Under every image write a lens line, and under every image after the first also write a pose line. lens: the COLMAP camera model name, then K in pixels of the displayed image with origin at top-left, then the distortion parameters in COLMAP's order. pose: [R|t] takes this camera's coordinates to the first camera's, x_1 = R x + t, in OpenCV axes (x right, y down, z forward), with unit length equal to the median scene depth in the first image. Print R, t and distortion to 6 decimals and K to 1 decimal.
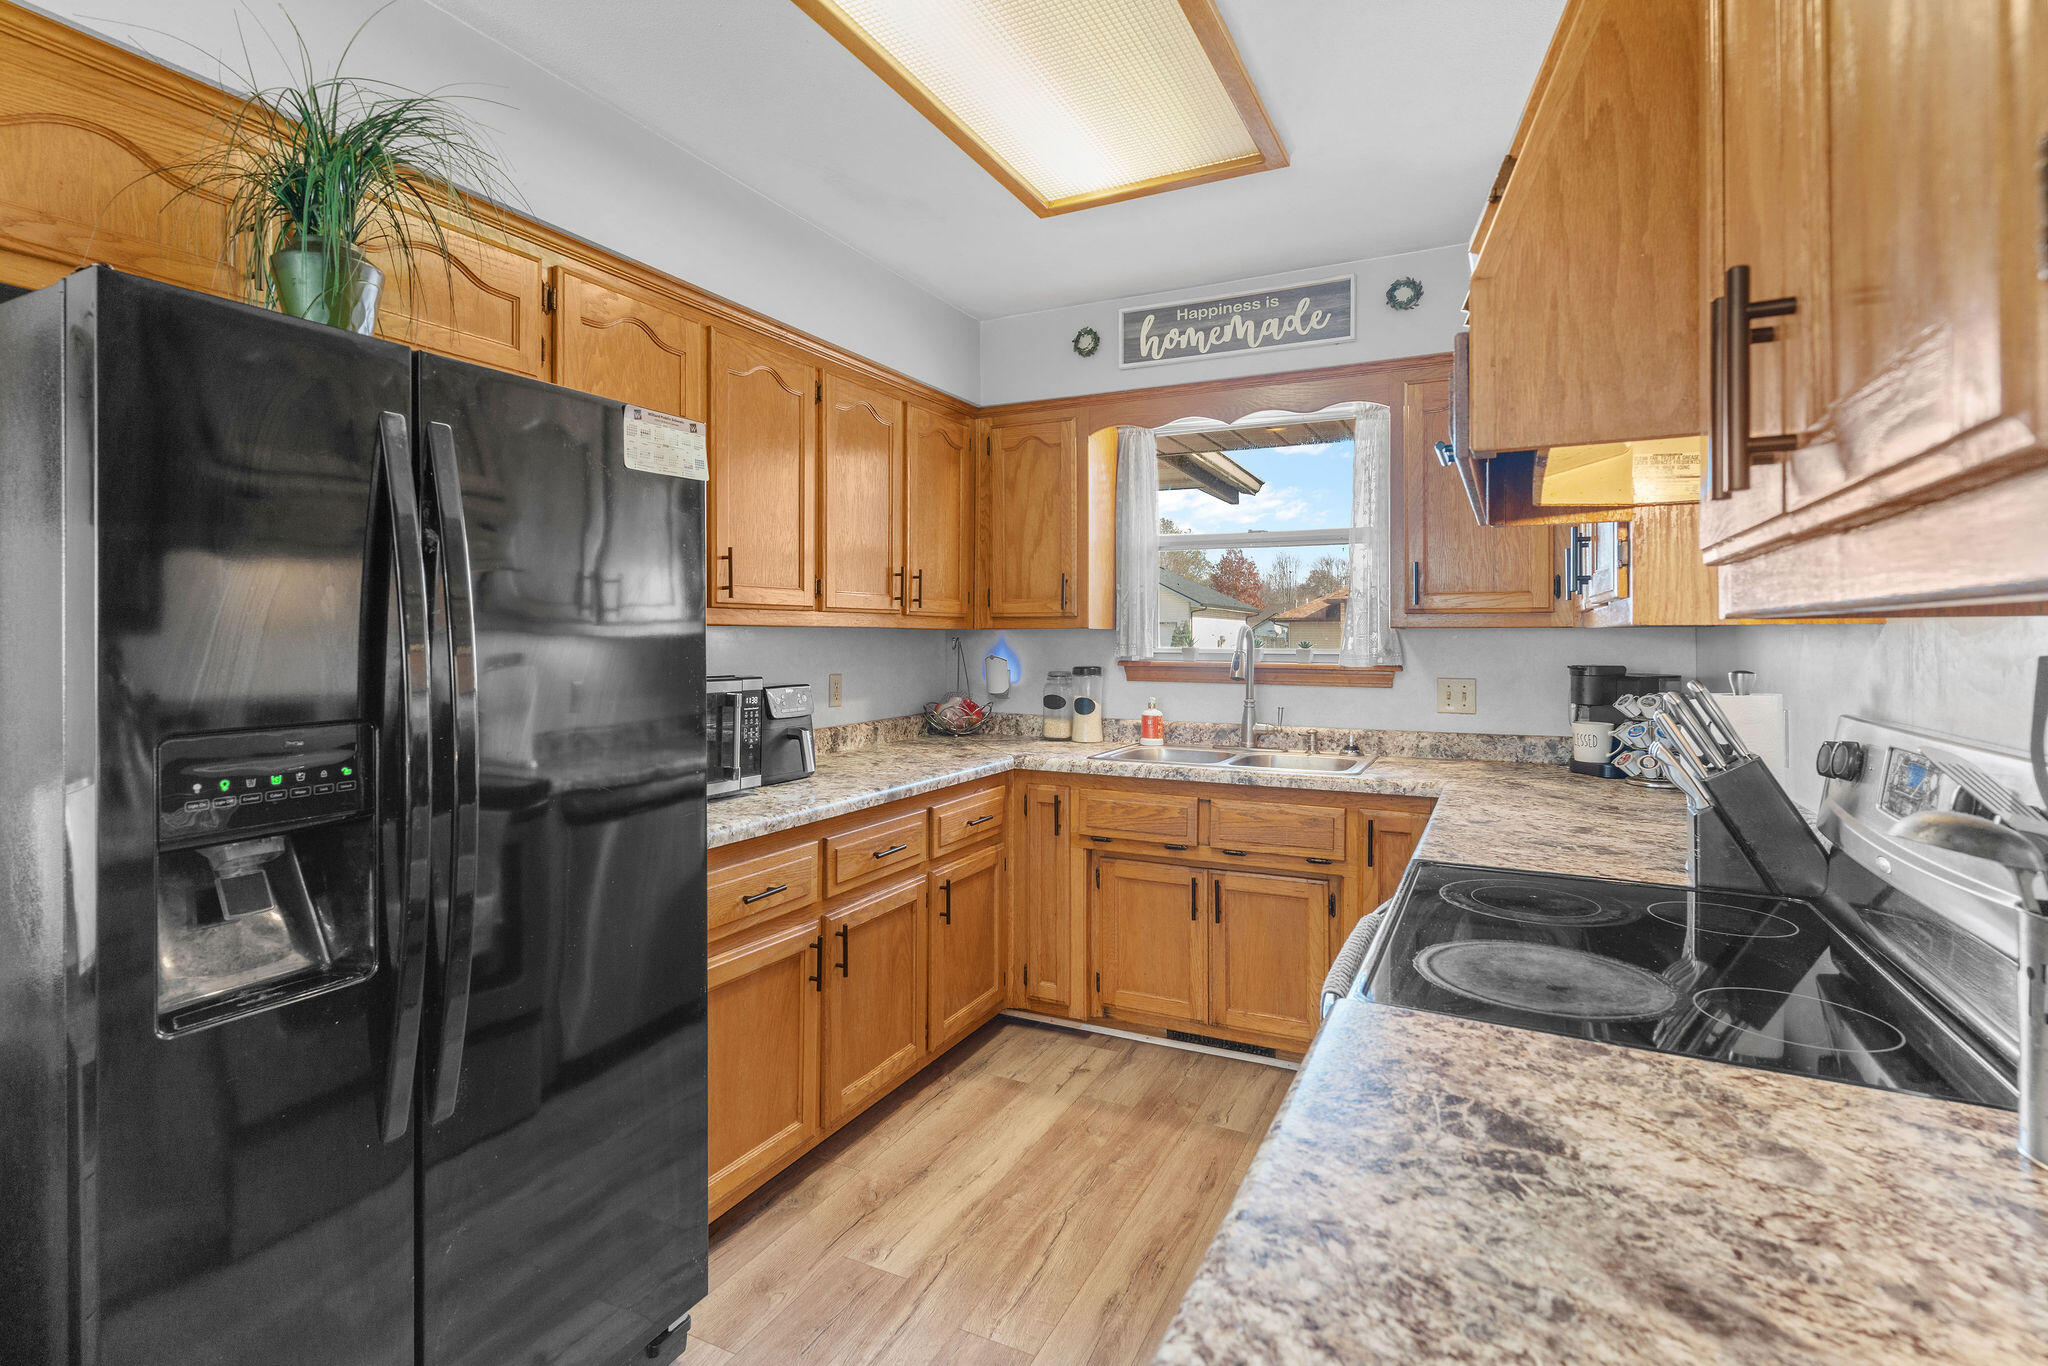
lens RADIAL K [[975.0, 0, 1018.6], [0, 975.0, 638.4], [0, 0, 1]] dist [-0.005350, 0.000132]
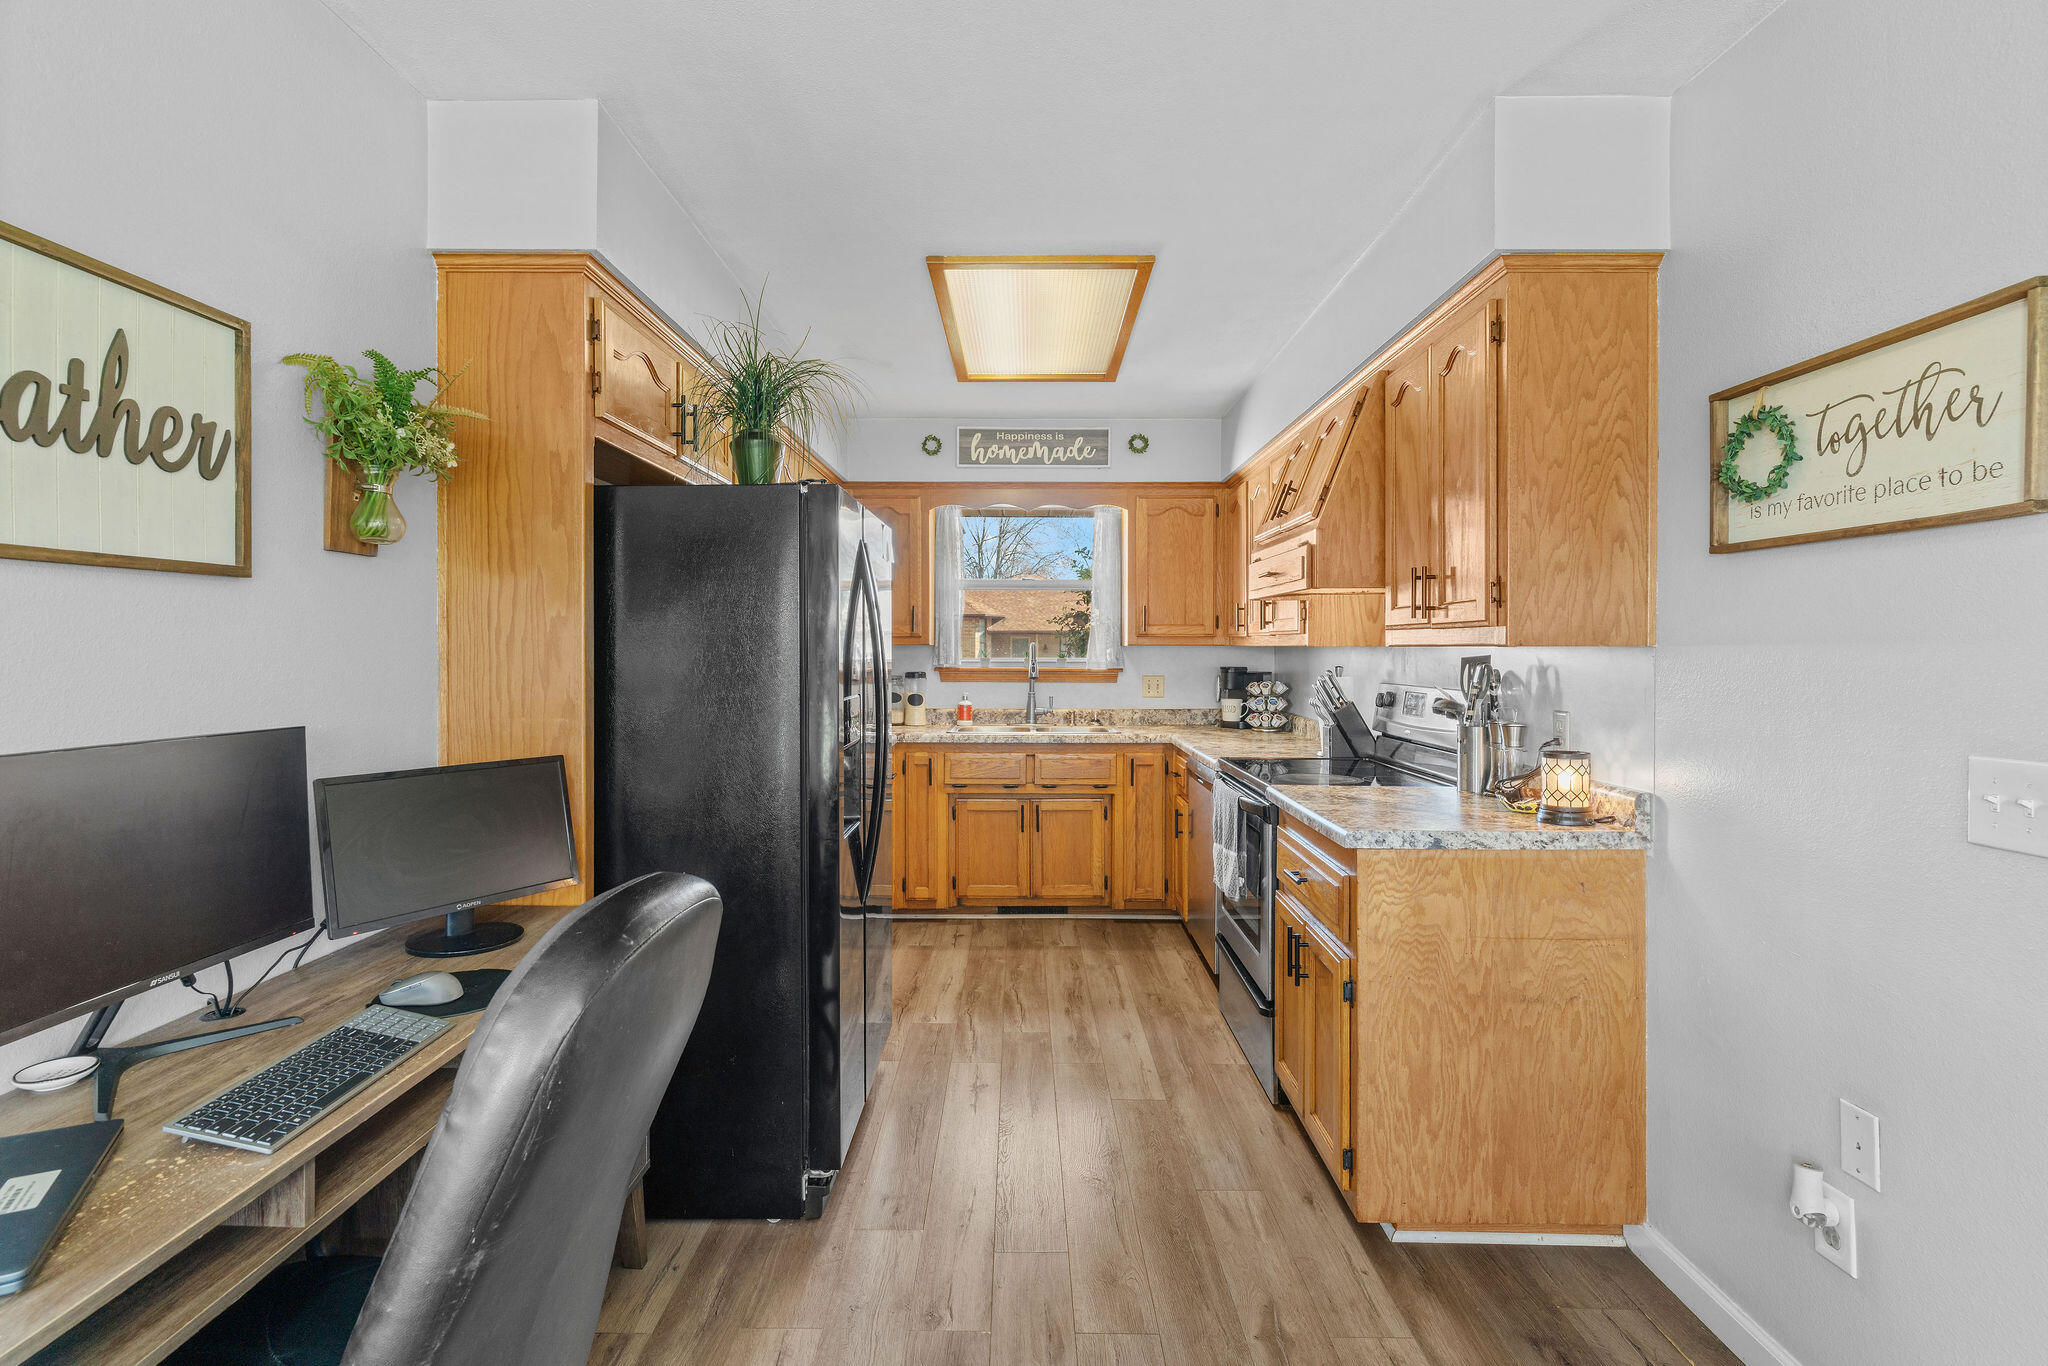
lens RADIAL K [[973.1, 0, 1011.3], [0, 973.1, 673.7], [0, 0, 1]] dist [0.002207, 0.000225]
pose [[0.894999, -0.011134, 0.445929, -0.517781], [0.000661, 0.999720, 0.023635, -0.001733], [-0.446067, -0.020858, 0.894756, -0.376500]]
